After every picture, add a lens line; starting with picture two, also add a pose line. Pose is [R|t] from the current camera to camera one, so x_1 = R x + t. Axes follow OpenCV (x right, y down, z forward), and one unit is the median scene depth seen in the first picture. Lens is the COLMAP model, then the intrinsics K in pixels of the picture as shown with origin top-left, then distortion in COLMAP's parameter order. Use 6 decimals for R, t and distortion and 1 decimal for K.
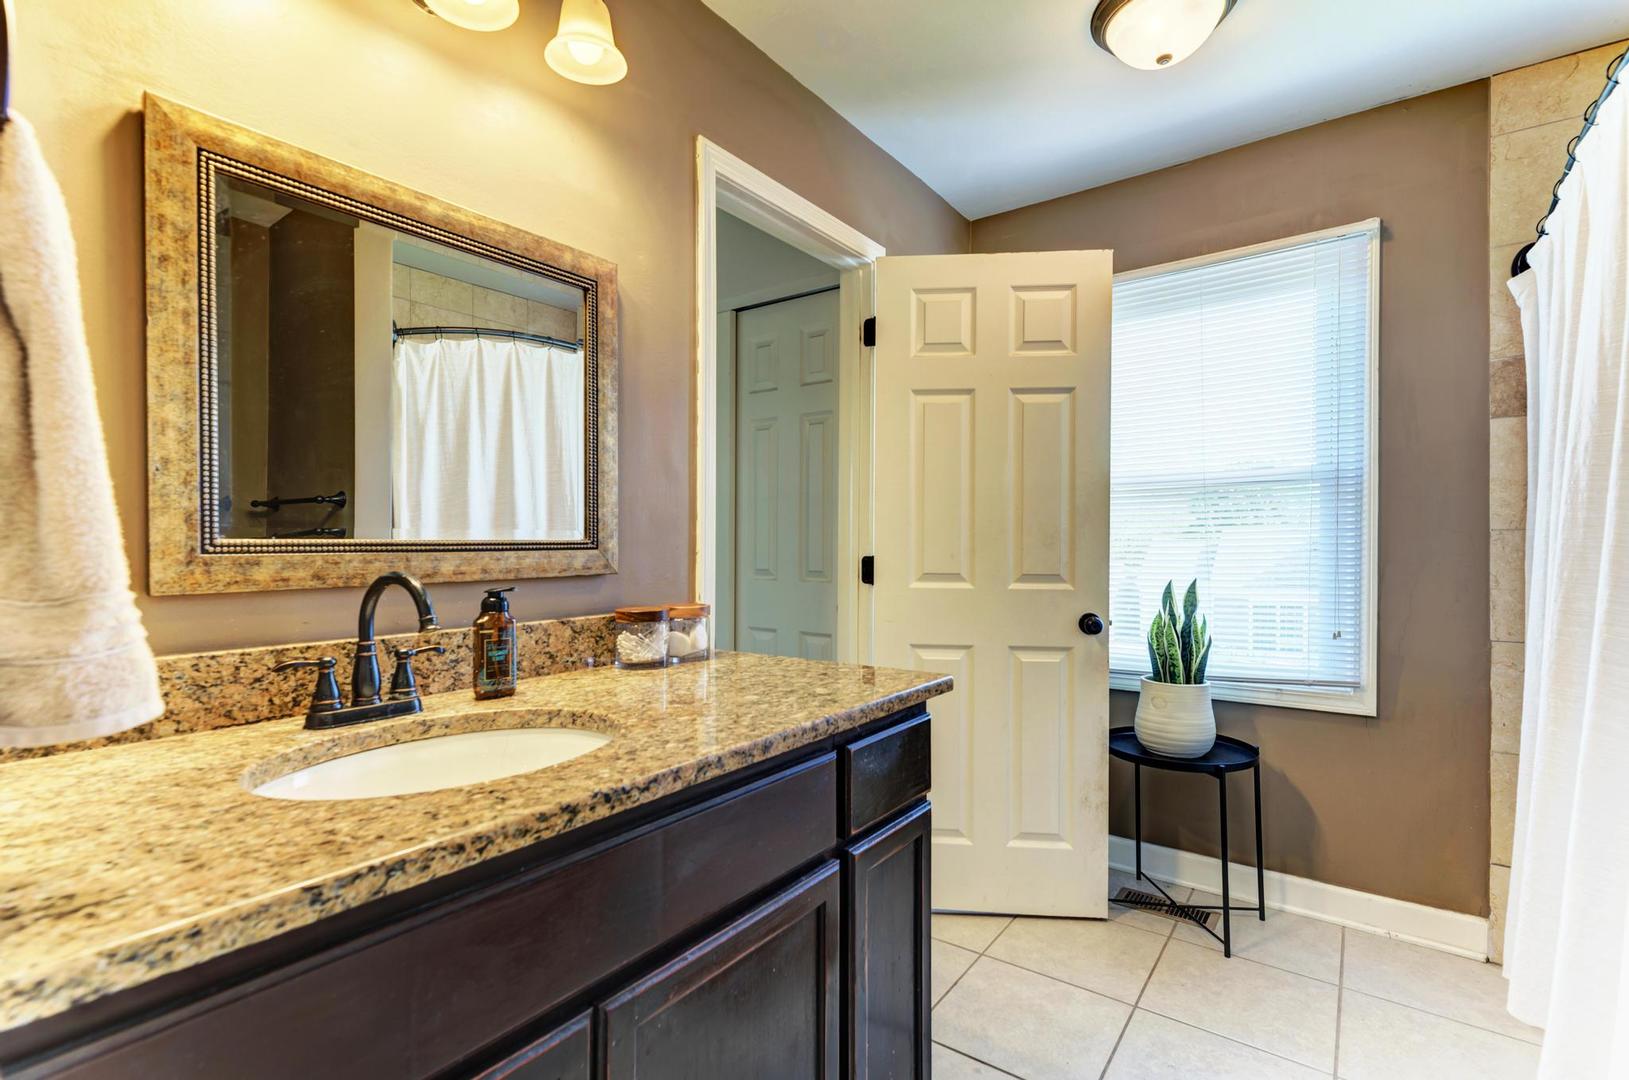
lens RADIAL K [[757.7, 0, 813.5], [0, 757.7, 543.2], [0, 0, 1]] dist [0.012140, -0.001591]
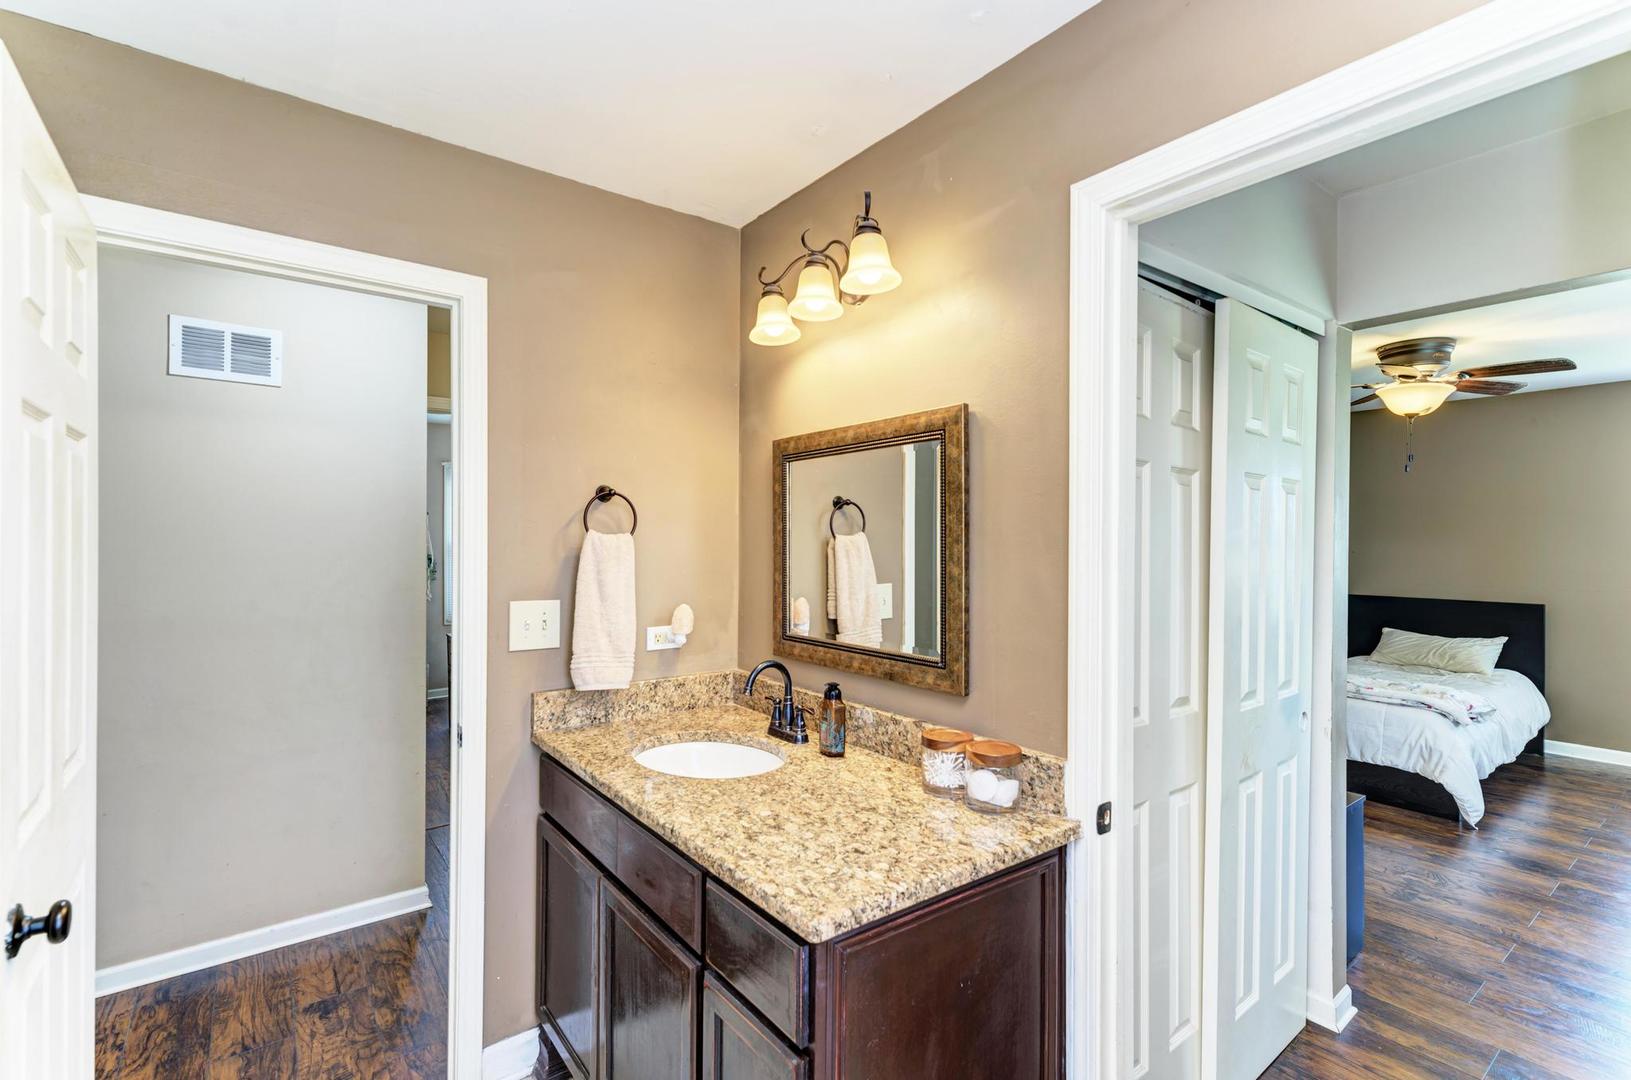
lens RADIAL K [[758.6, 0, 814.8], [0, 758.6, 542.9], [0, 0, 1]] dist [0.012140, -0.001591]
pose [[-0.290018, -0.000008, -0.957021, 0.921957], [-0.009239, 0.999953, 0.002791, -0.197653], [0.956976, 0.009652, -0.290005, 1.261088]]
